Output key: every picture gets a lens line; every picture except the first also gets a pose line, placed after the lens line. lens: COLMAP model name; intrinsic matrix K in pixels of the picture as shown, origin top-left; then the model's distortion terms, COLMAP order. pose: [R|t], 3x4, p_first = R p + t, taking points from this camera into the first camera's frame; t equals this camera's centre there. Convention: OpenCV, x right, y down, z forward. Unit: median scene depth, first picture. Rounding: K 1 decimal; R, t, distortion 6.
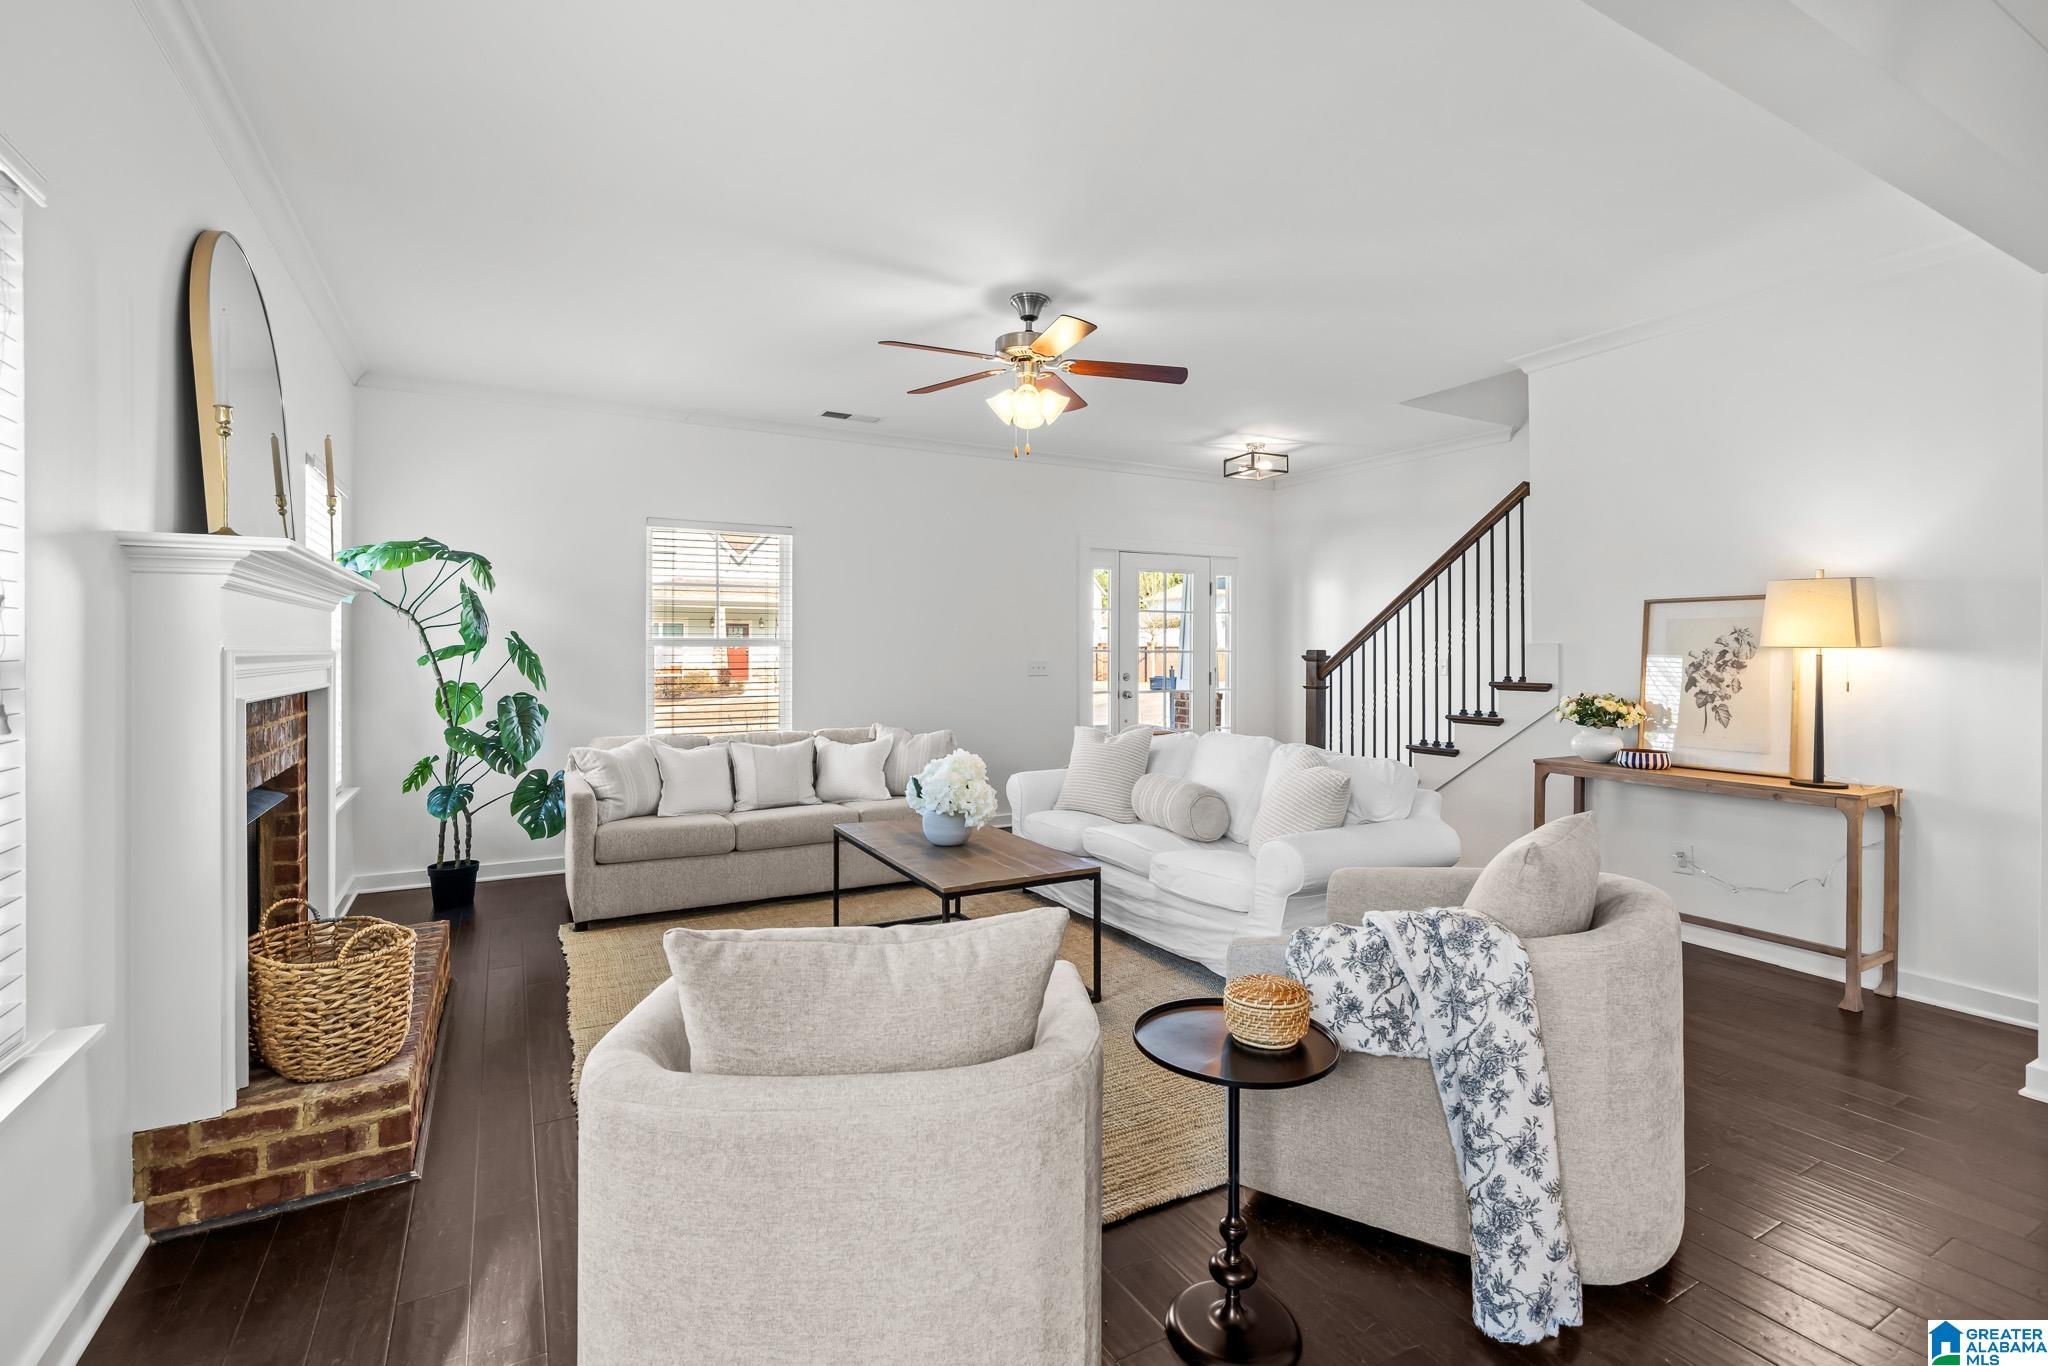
lens RADIAL K [[941.0, 0, 1040.8], [0, 941.0, 656.0], [0, 0, 1]] dist [-0.006880, 0.002354]
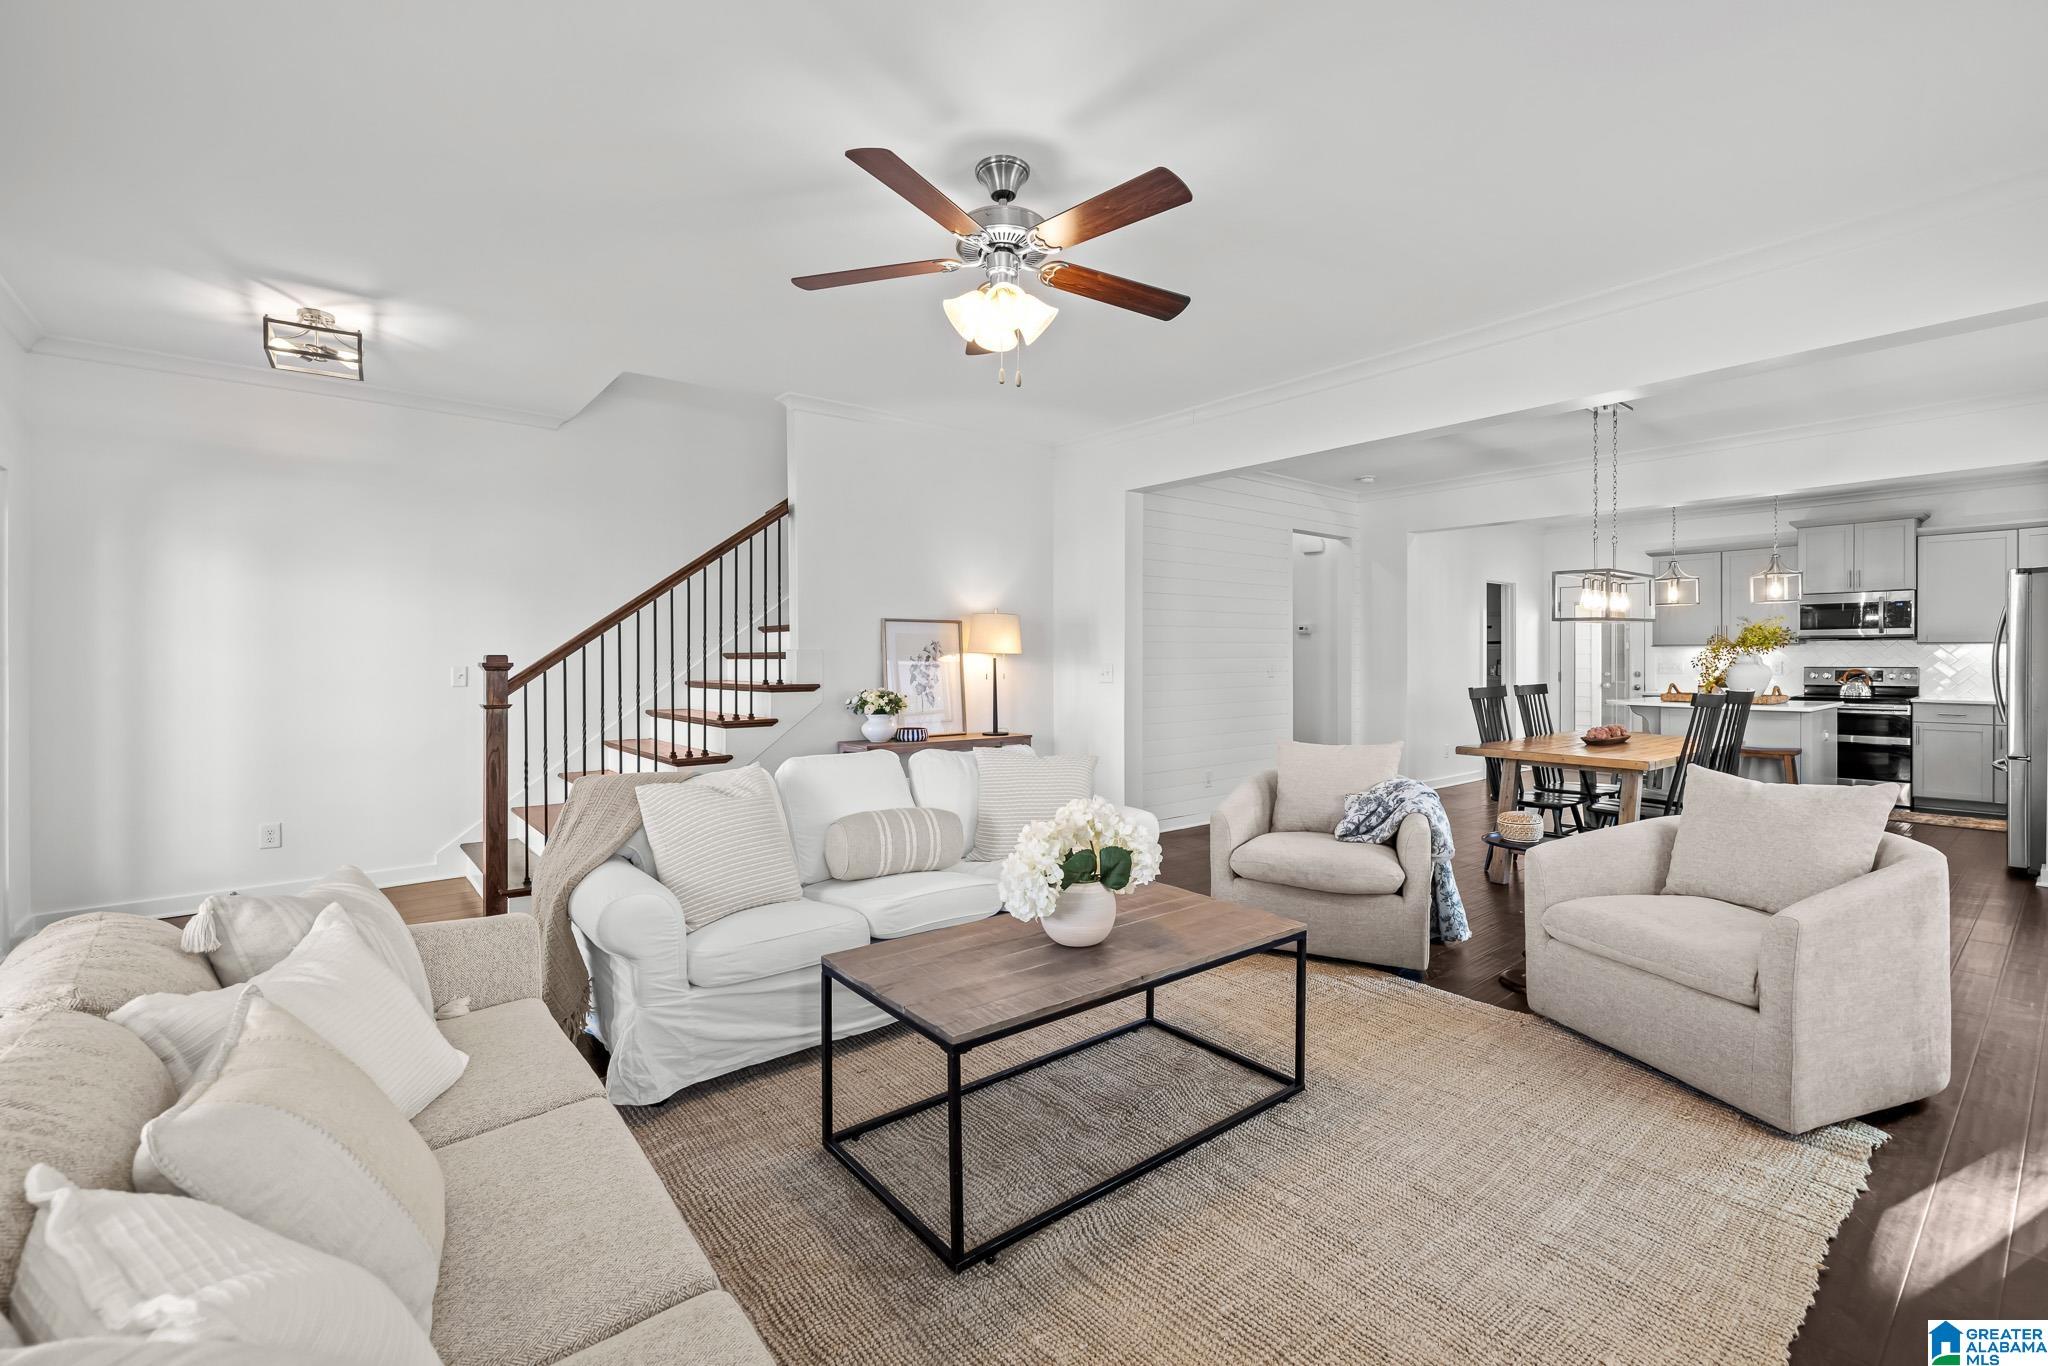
lens RADIAL K [[883.0, 0, 1028.7], [0, 883.0, 661.2], [0, 0, 1]] dist [0.002462, -0.000778]
pose [[-0.163436, -0.004042, 0.986546, -0.654692], [0.005832, 0.999970, 0.005063, -0.003401], [-0.986537, 0.006581, -0.163408, 1.032884]]
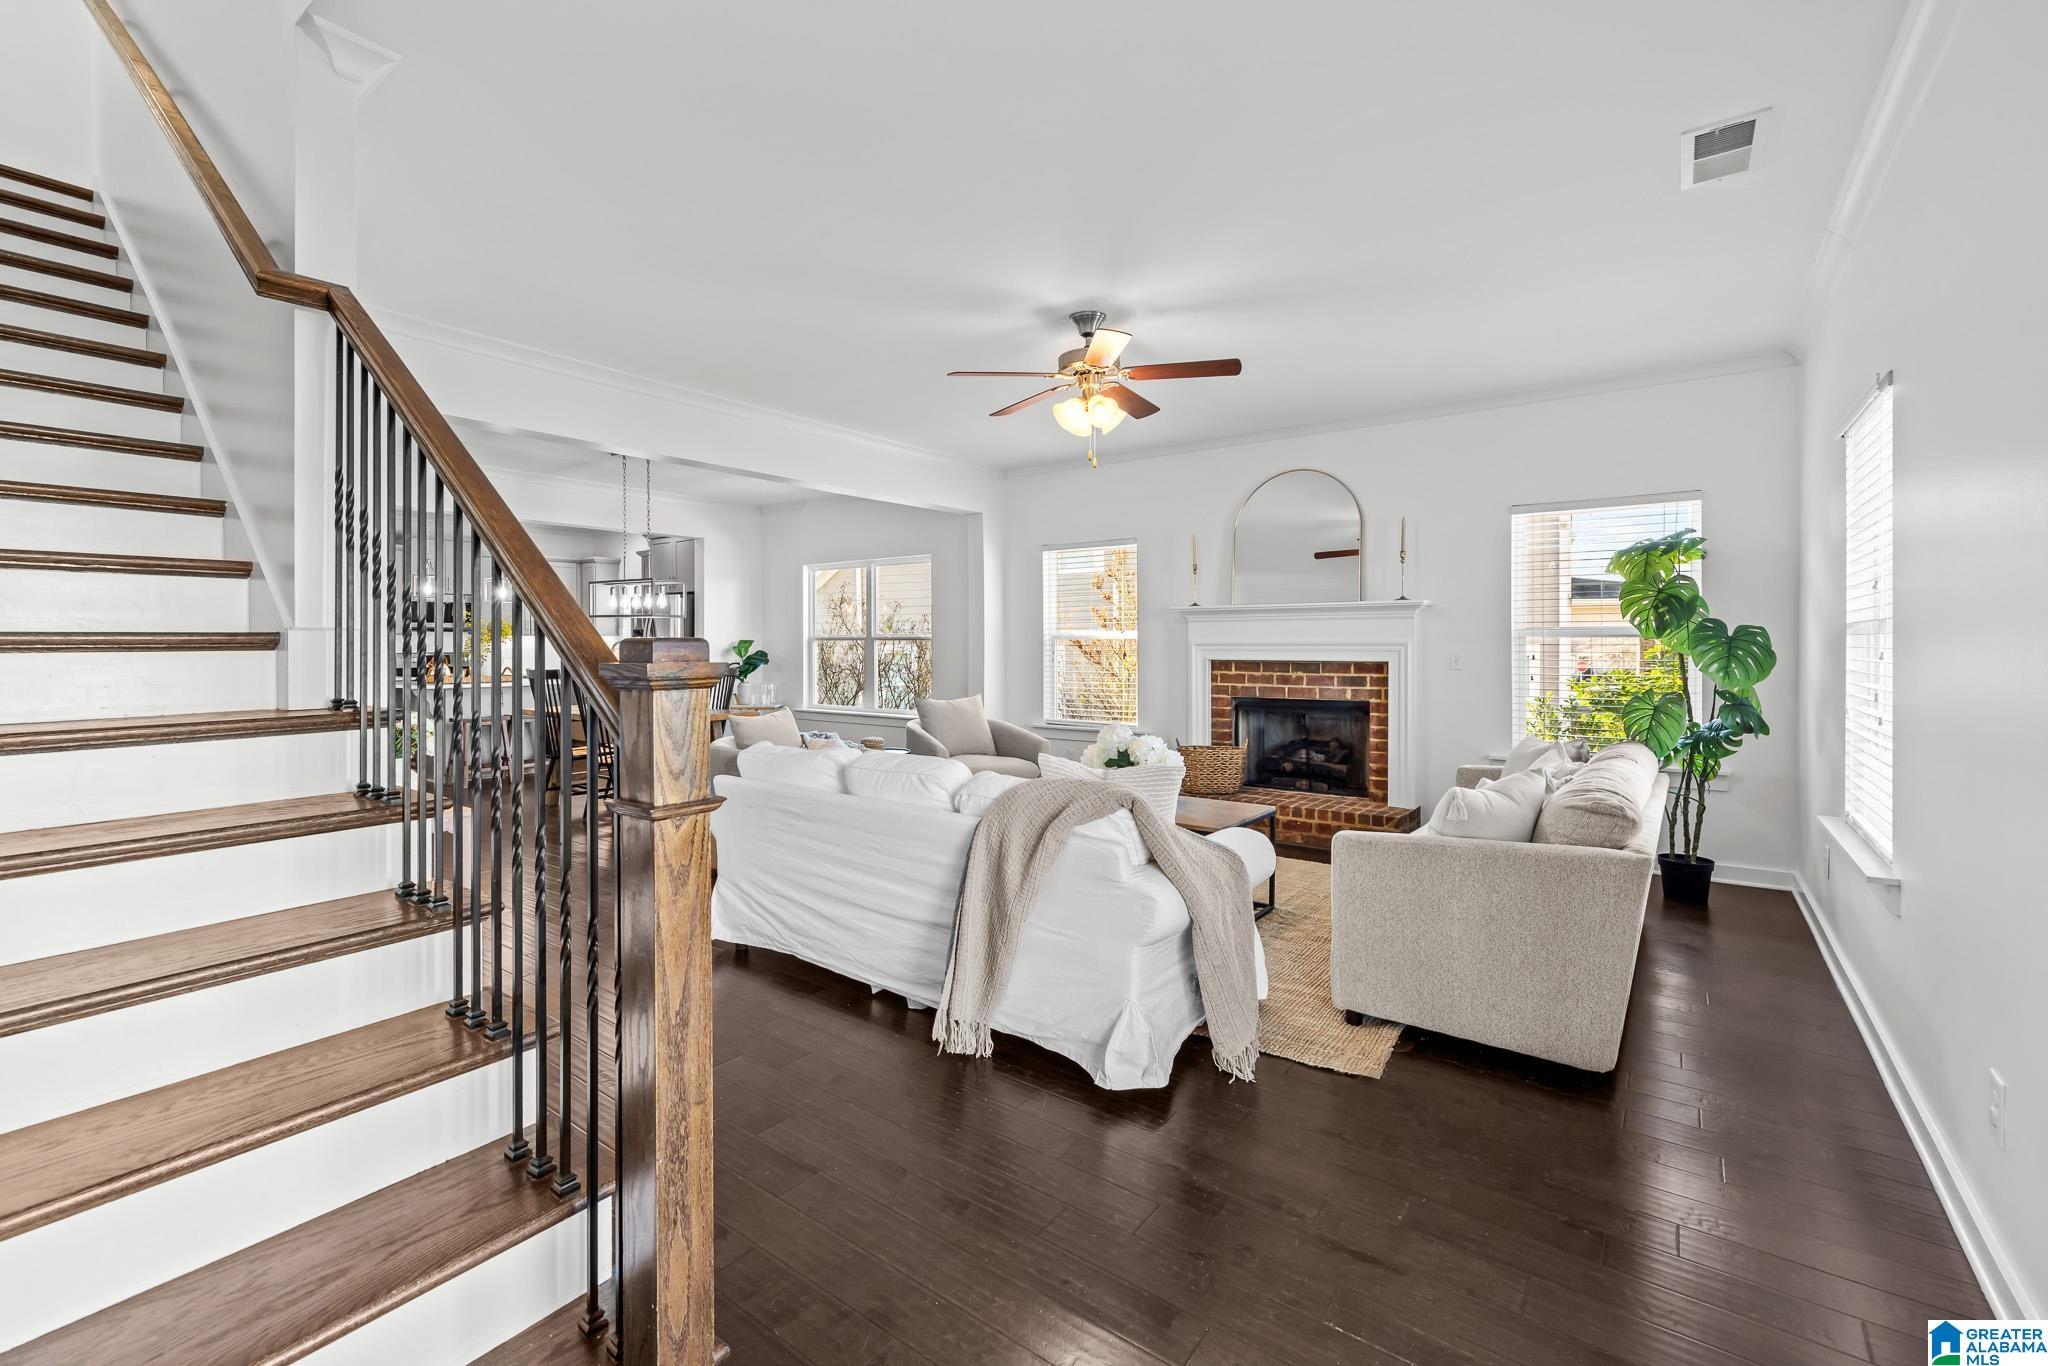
lens RADIAL K [[883.0, 0, 1011.0], [0, 883.0, 650.8], [0, 0, 1]] dist [0.002462, -0.000778]
pose [[-0.922313, 0.004600, -0.386417, 0.439315], [-0.000134, 0.999925, 0.012225, -0.006588], [0.386444, 0.011327, -0.922243, 1.802029]]
